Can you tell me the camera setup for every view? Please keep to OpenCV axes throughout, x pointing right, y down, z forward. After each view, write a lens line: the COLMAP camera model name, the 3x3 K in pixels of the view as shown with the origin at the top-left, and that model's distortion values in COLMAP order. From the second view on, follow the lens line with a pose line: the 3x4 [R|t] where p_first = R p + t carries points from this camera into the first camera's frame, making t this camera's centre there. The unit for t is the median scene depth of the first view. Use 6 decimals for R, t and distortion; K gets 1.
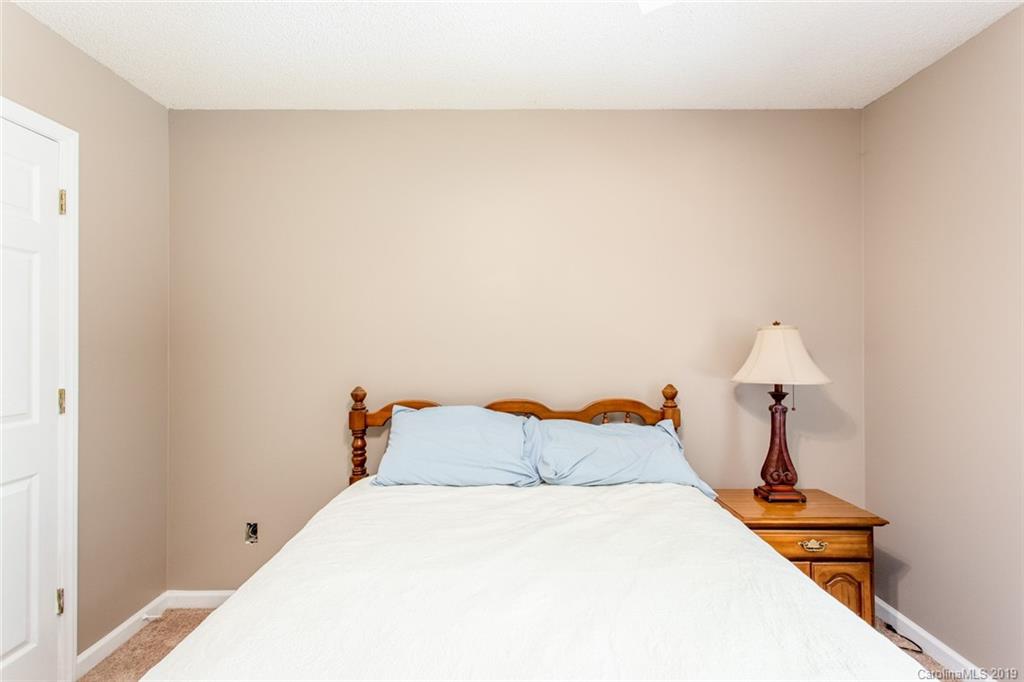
lens RADIAL K [[500.0, 0, 511.0], [0, 500.0, 335.9], [0, 0, 1]] dist [0.001477, 0.000458]
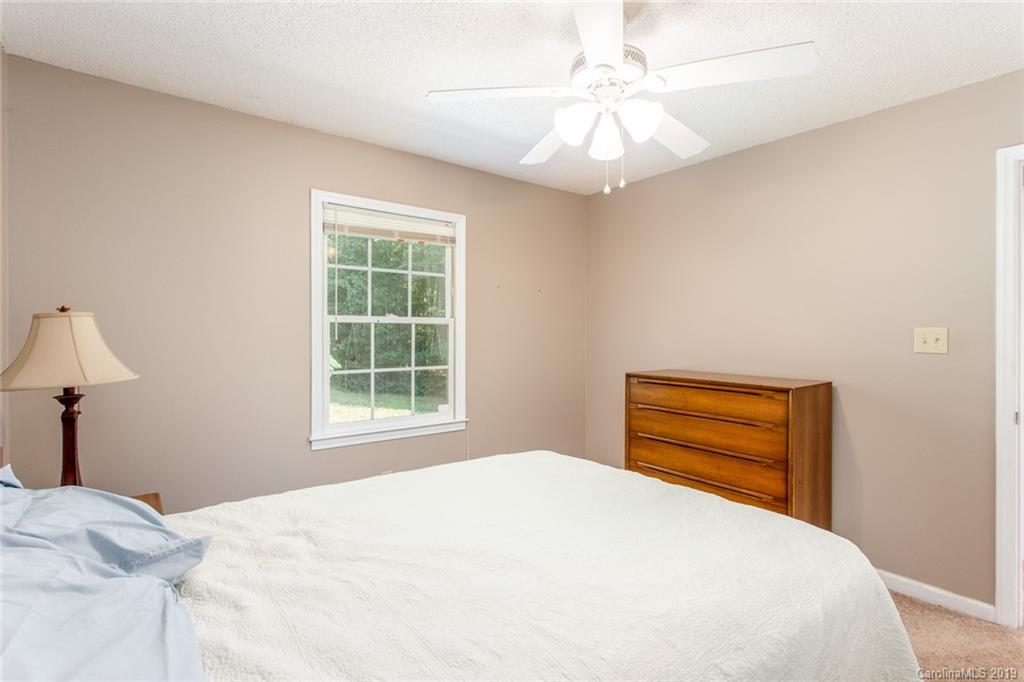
lens RADIAL K [[500.0, 0, 511.0], [0, 500.0, 335.9], [0, 0, 1]] dist [0.001477, 0.000458]
pose [[-0.615796, -0.010684, 0.787833, -0.535279], [-0.008432, 0.999940, 0.006970, 0.005501], [-0.787860, -0.002350, -0.615850, 0.925138]]
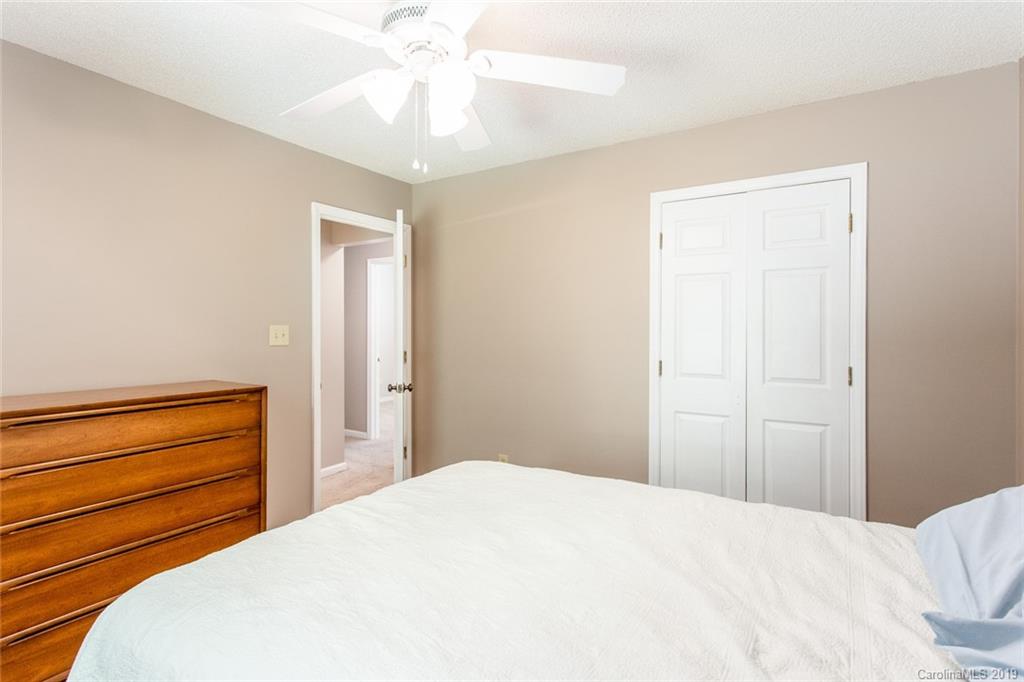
lens RADIAL K [[500.0, 0, 511.0], [0, 500.0, 335.9], [0, 0, 1]] dist [0.001477, 0.000458]
pose [[-0.537723, 0.009947, -0.843063, 0.557057], [0.005401, 0.999951, 0.008353, 0.007971], [0.843104, -0.000062, -0.537750, 0.786718]]
